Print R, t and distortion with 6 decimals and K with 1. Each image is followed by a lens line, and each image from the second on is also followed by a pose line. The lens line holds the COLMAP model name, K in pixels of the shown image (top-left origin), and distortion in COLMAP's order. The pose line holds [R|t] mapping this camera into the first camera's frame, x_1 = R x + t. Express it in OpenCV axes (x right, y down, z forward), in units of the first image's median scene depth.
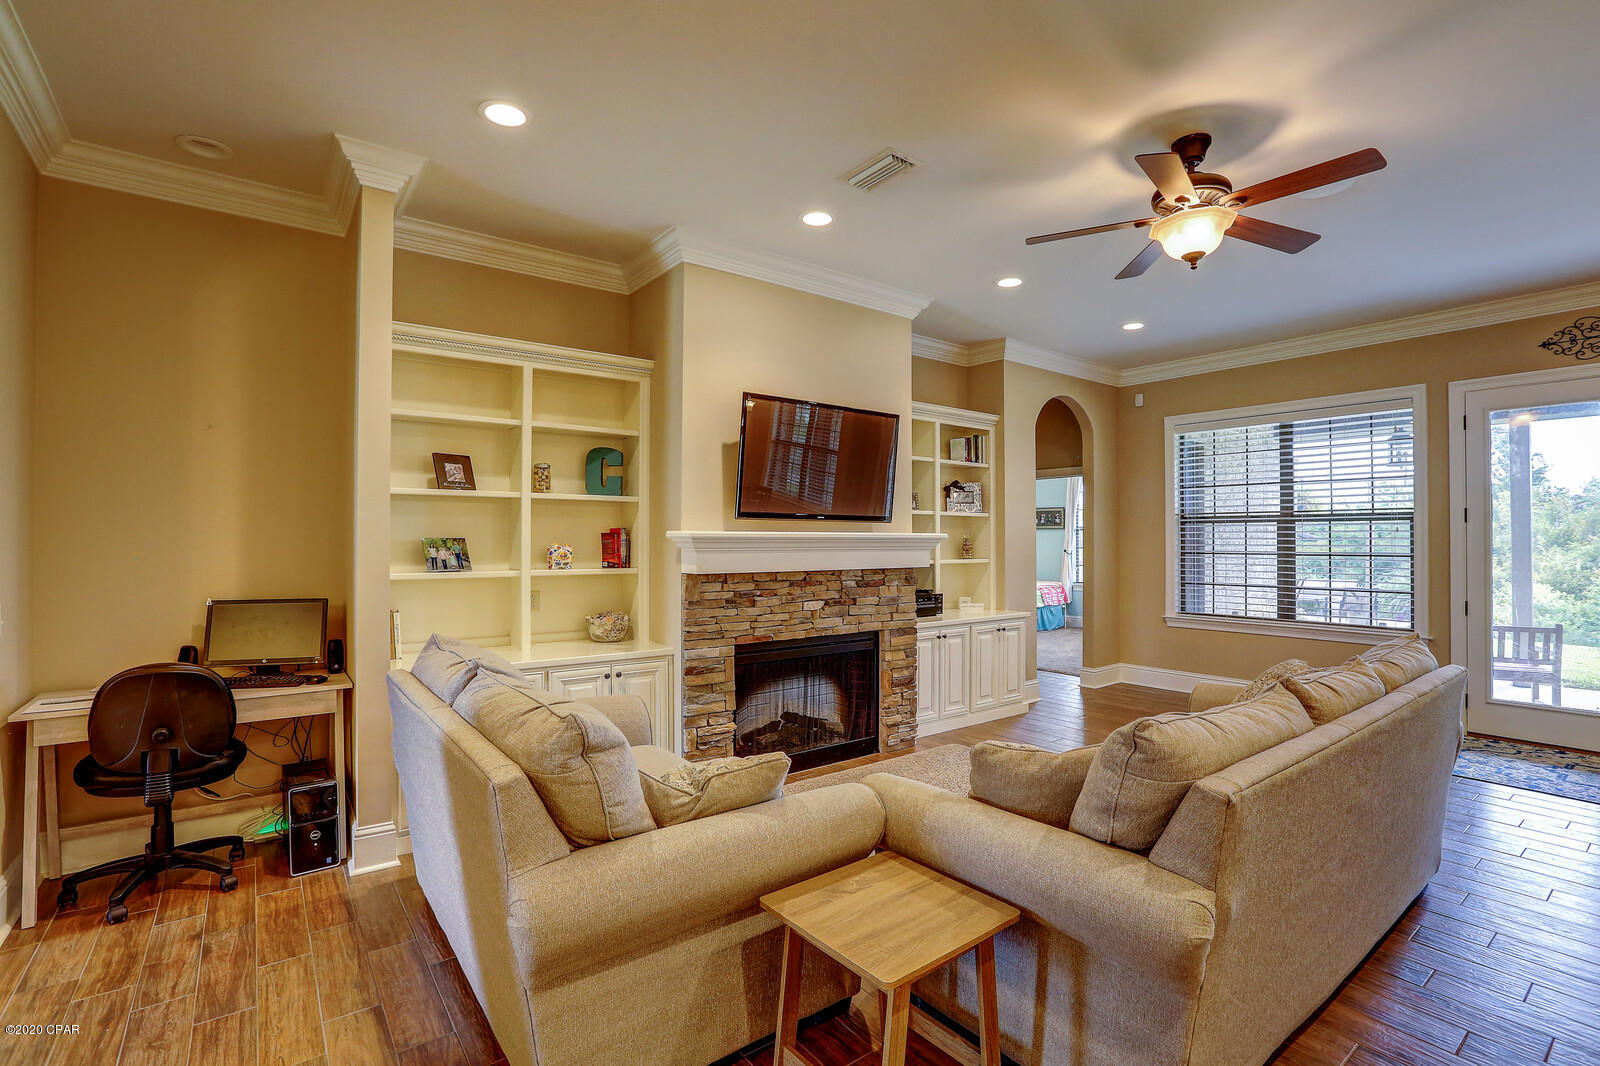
lens RADIAL K [[726.7, 0, 805.2], [0, 726.7, 533.5], [0, 0, 1]] dist [-0.042432, 0.012343]
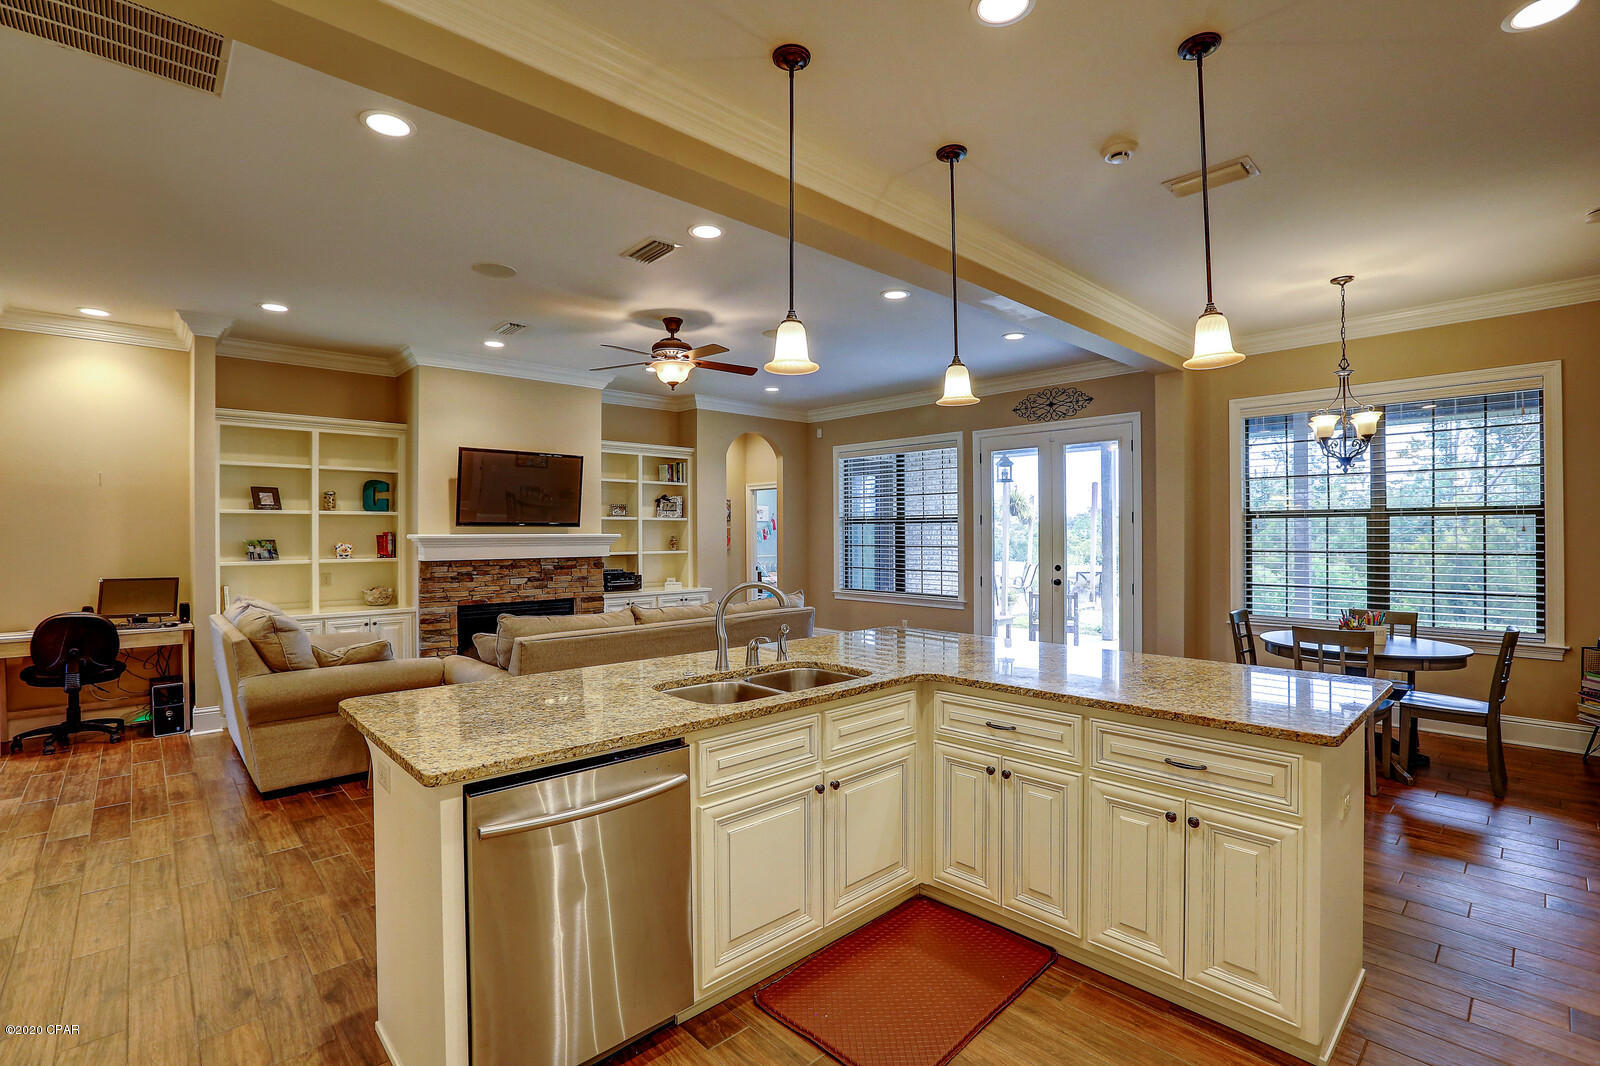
lens RADIAL K [[726.7, 0, 803.3], [0, 726.7, 529.0], [0, 0, 1]] dist [-0.042432, 0.012343]
pose [[0.994933, -0.005054, 0.100417, 0.496329], [0.004529, 0.999975, 0.005464, -0.019324], [-0.100442, -0.004982, 0.994930, -0.635263]]
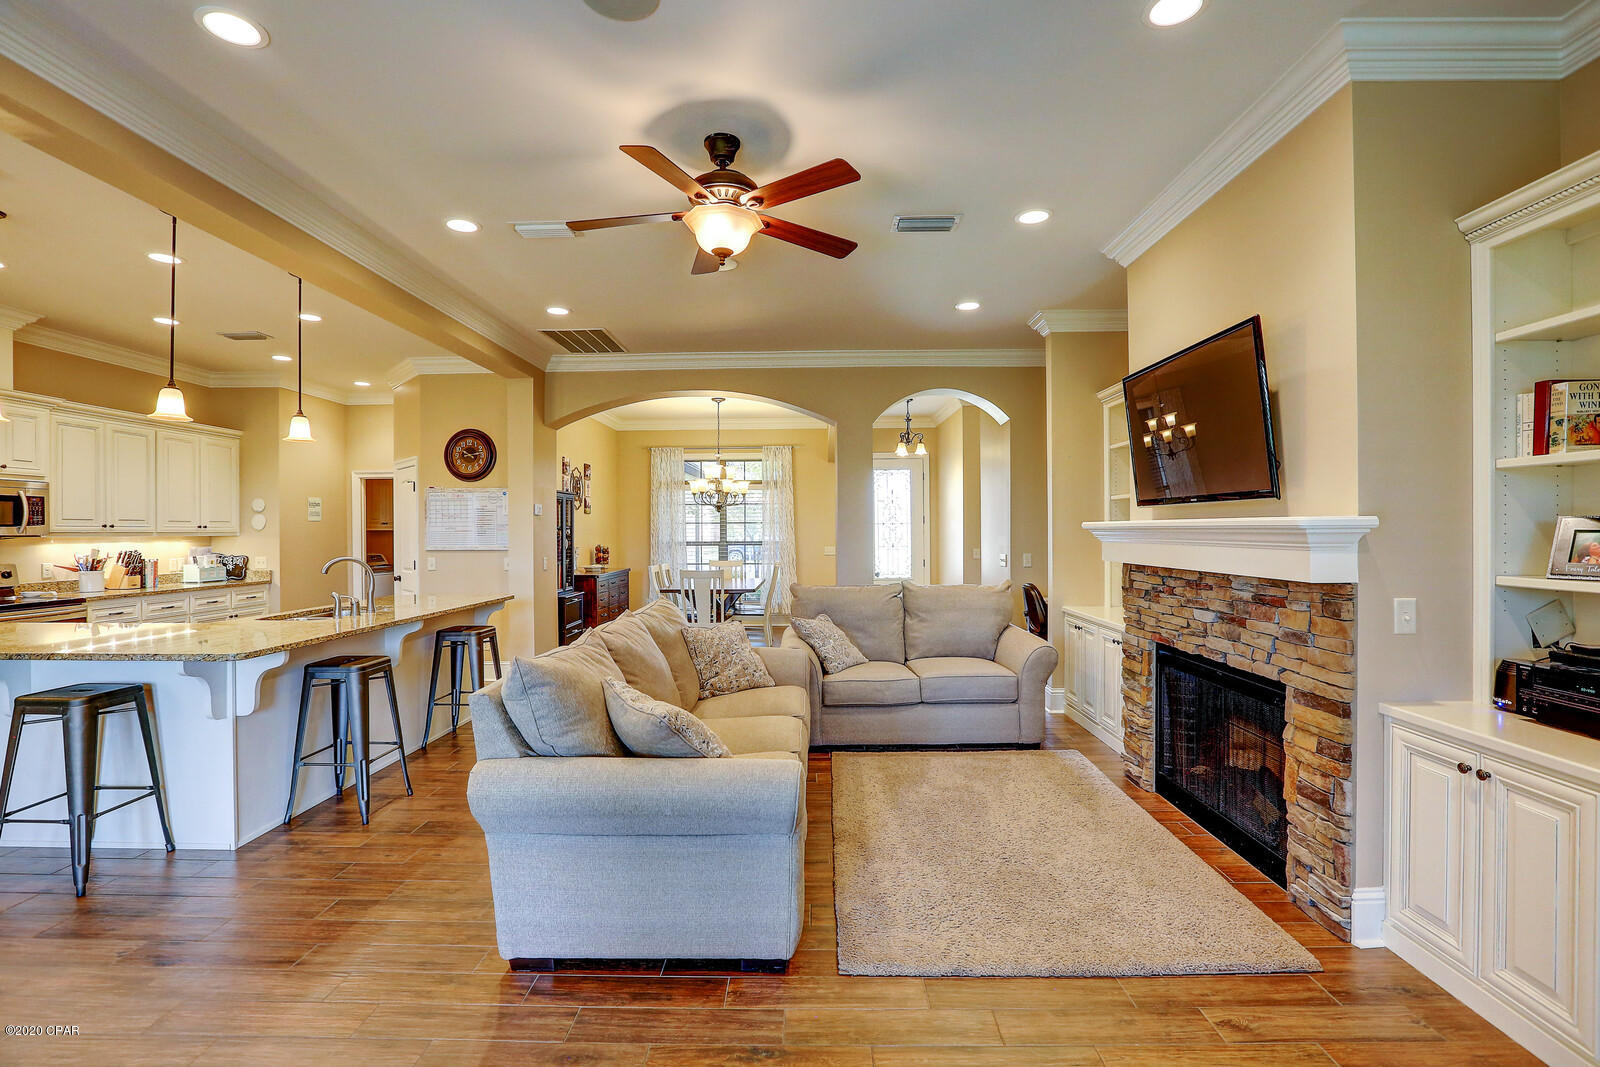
lens RADIAL K [[726.7, 0, 798.4], [0, 726.7, 528.5], [0, 0, 1]] dist [-0.042432, 0.012343]
pose [[-0.624488, 0.003838, -0.781025, 0.922444], [0.014777, 0.999867, -0.006902, 0.006833], [0.780895, -0.015851, -0.624462, 1.220400]]
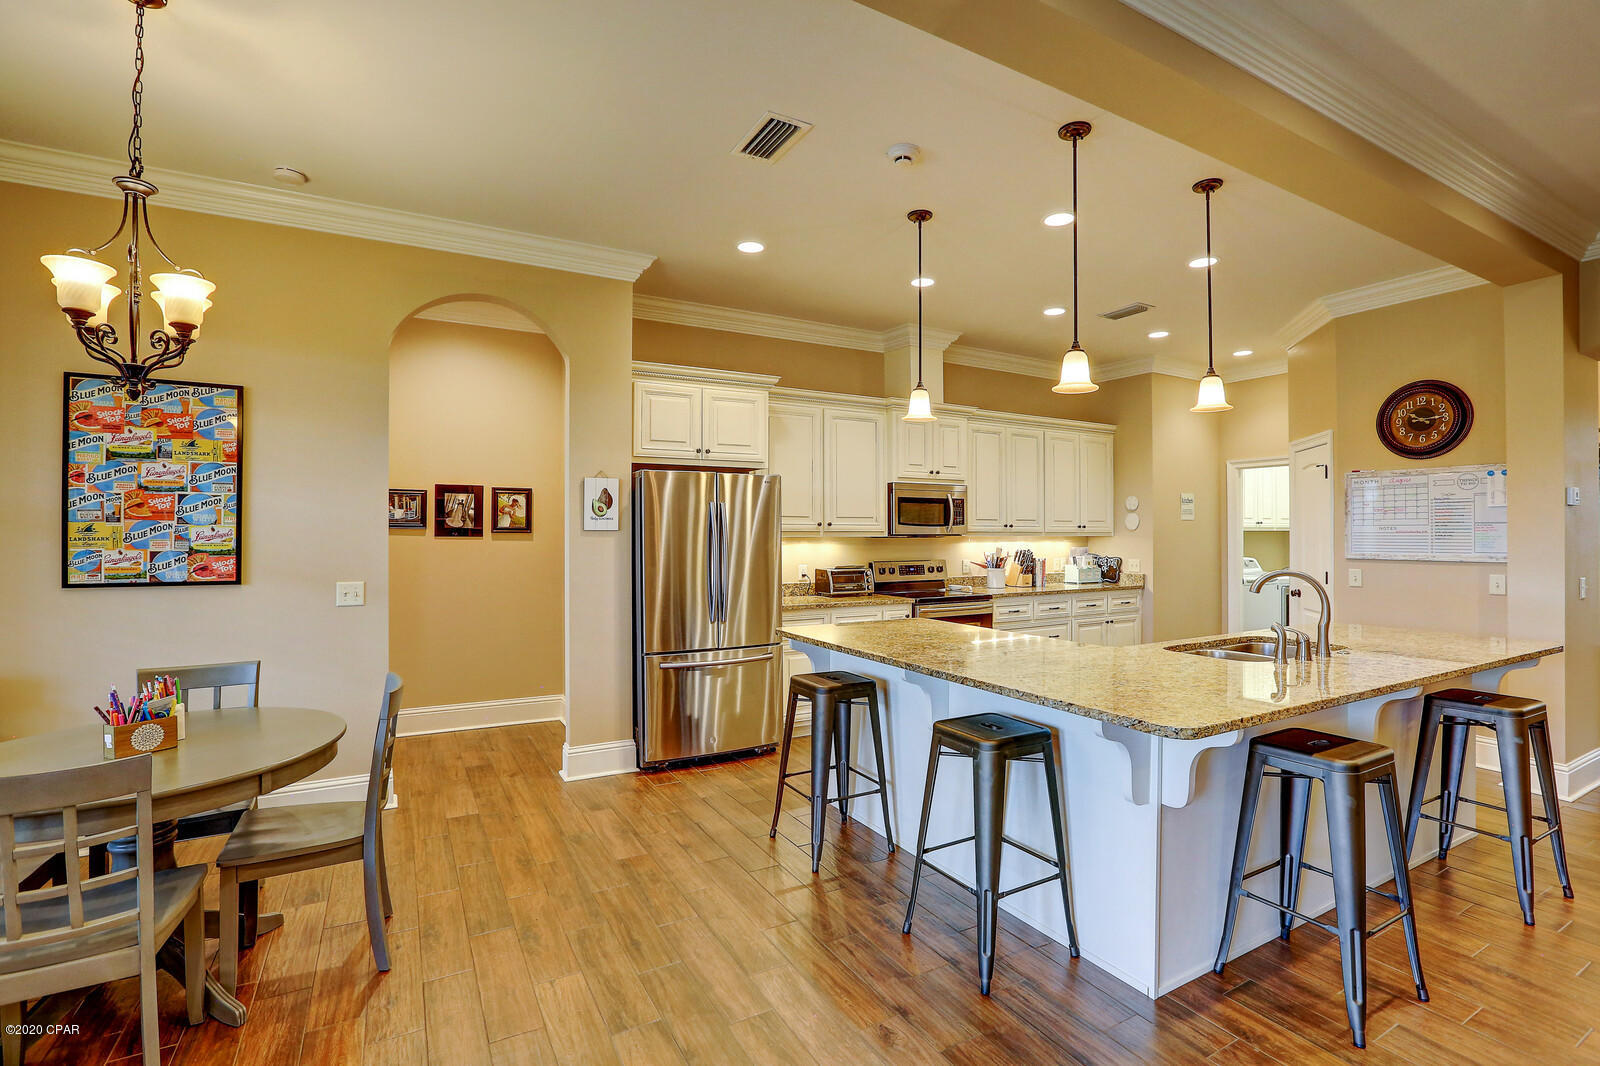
lens RADIAL K [[726.7, 0, 806.2], [0, 726.7, 531.9], [0, 0, 1]] dist [-0.042432, 0.012343]
pose [[-0.989884, 0.001045, 0.141873, 0.900045], [-0.000708, 0.999924, -0.012306, 0.004790], [-0.141875, -0.012282, -0.989808, 0.975341]]
